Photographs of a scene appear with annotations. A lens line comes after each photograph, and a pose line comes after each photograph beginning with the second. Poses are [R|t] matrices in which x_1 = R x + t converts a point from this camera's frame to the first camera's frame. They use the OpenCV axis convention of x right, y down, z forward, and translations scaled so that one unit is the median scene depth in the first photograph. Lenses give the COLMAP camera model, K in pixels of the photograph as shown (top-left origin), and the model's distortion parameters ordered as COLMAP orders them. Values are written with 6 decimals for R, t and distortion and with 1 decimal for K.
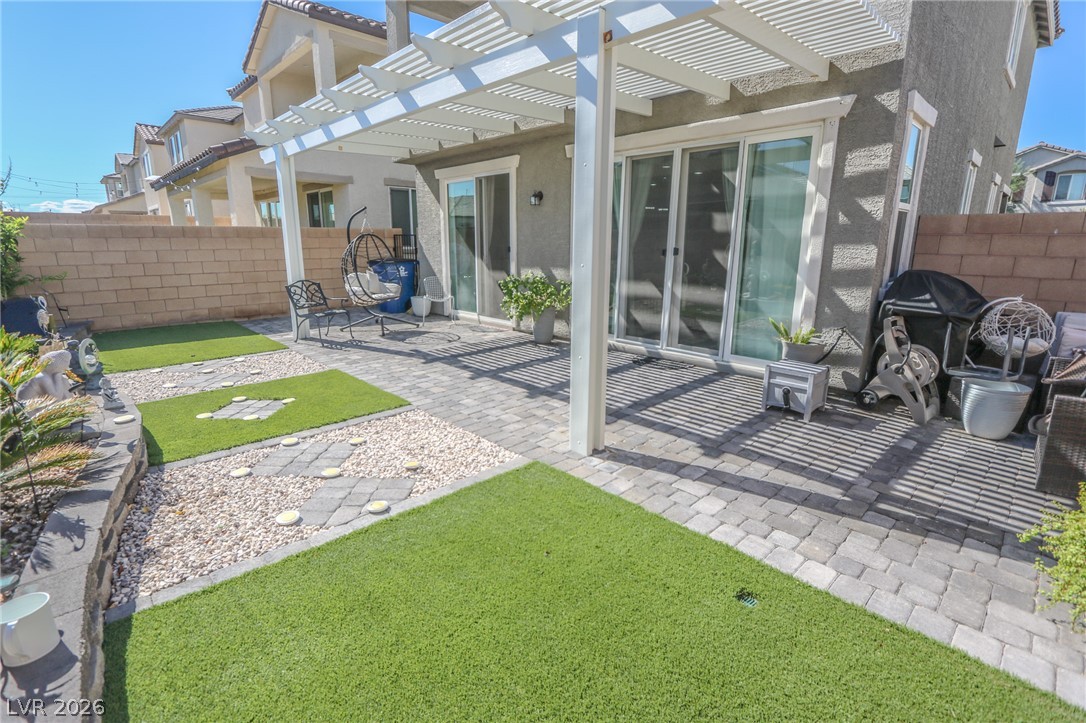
lens RADIAL K [[500.8, 0, 540.1], [0, 500.8, 355.6], [0, 0, 1]] dist [-0.013440, 0.001349]
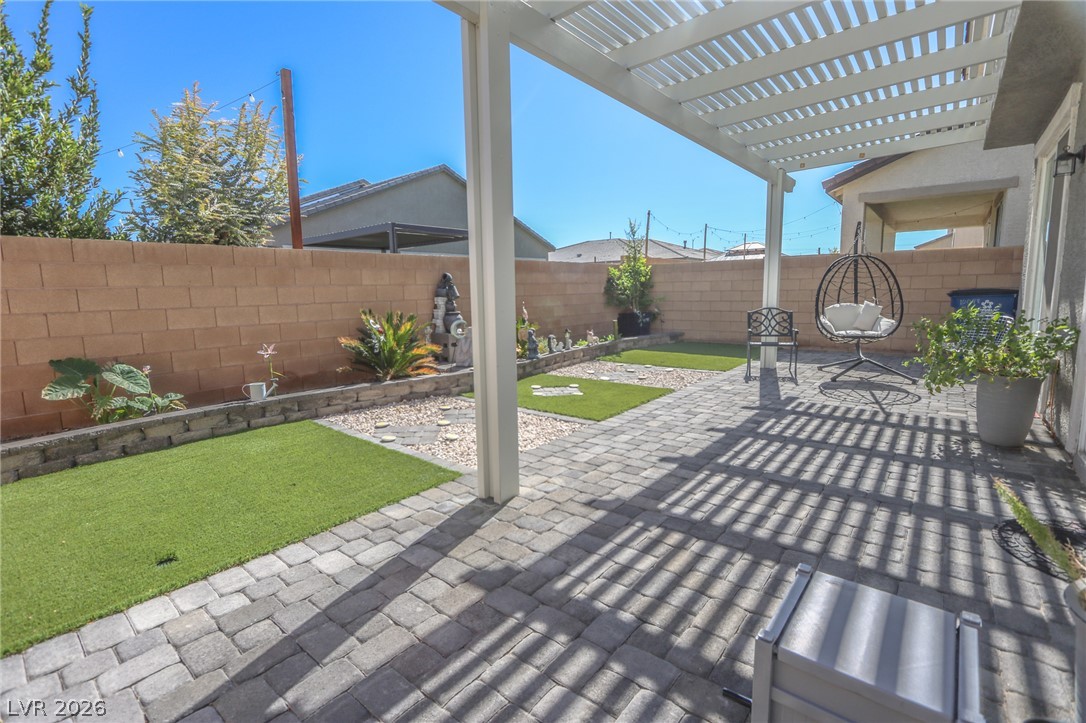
lens RADIAL K [[500.8, 0, 531.5], [0, 500.8, 357.4], [0, 0, 1]] dist [-0.013440, 0.001349]
pose [[0.108430, 0.130653, -0.985481, 0.641714], [-0.204840, 0.972989, 0.106459, -0.097598], [0.972771, 0.190322, 0.132264, 0.654594]]
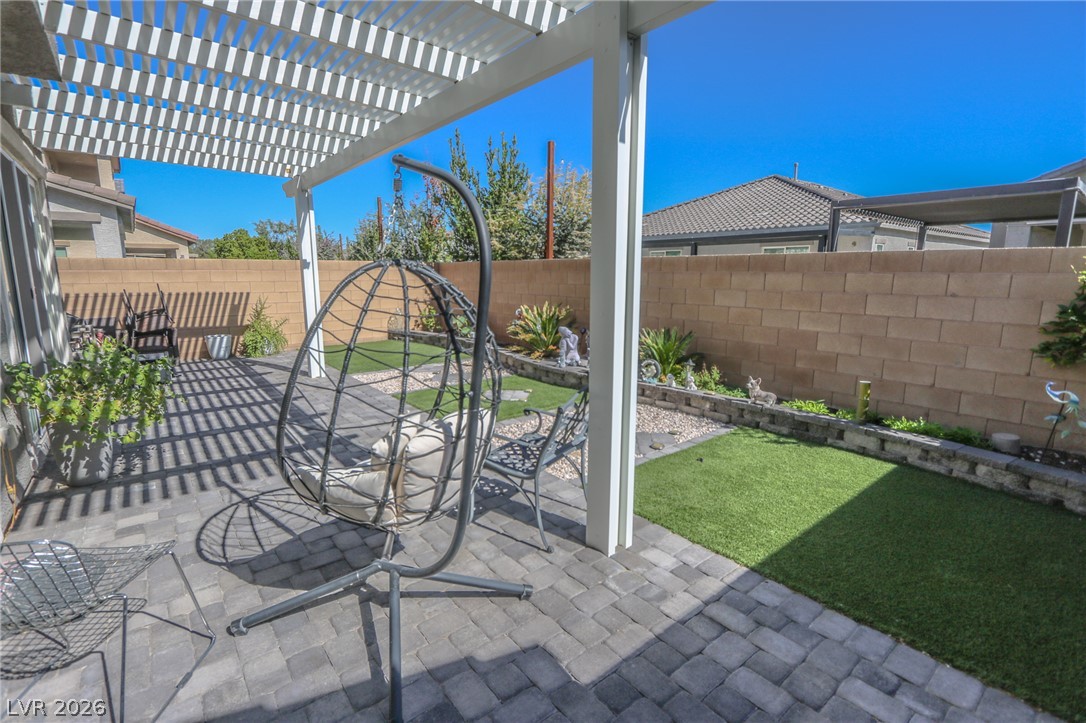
lens RADIAL K [[500.8, 0, 539.3], [0, 500.8, 362.9], [0, 0, 1]] dist [-0.013440, 0.001349]
pose [[-0.996381, -0.019733, 0.082681, -0.958380], [0.014476, 0.919080, 0.393804, -0.542077], [-0.083761, 0.393576, -0.915468, 2.254750]]
